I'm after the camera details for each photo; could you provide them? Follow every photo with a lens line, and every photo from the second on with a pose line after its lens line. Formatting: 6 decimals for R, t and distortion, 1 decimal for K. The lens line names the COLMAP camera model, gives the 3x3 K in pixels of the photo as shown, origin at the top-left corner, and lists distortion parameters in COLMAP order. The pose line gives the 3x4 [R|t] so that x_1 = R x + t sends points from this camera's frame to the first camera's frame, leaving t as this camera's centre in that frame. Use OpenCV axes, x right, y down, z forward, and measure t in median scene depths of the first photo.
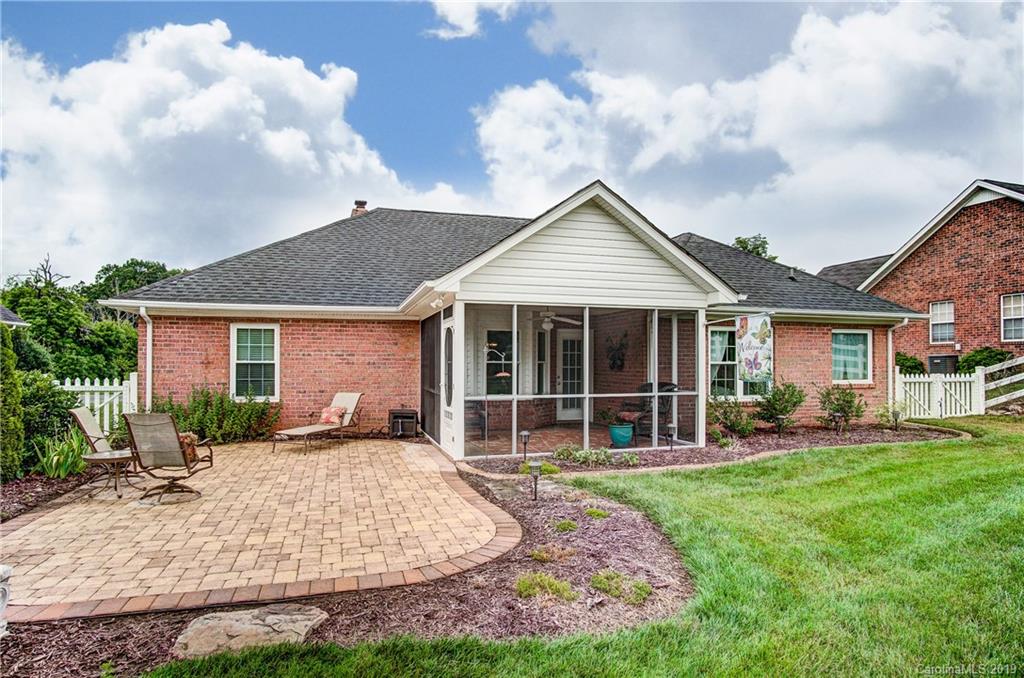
lens RADIAL K [[560.8, 0, 510.4], [0, 560.8, 335.1], [0, 0, 1]] dist [-0.026476, 0.002991]
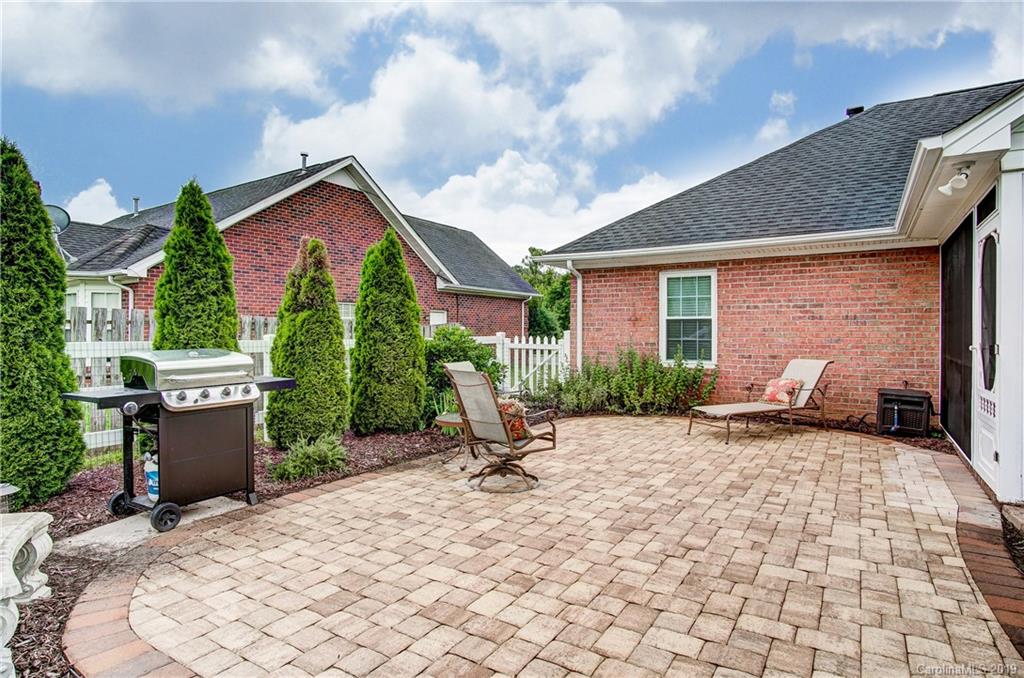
lens RADIAL K [[560.8, 0, 510.4], [0, 560.8, 335.1], [0, 0, 1]] dist [-0.026476, 0.002991]
pose [[0.650259, 0.002002, -0.759710, -0.010787], [0.038778, 0.998606, 0.035823, 0.036848], [0.758722, -0.052754, 0.649275, 0.299908]]
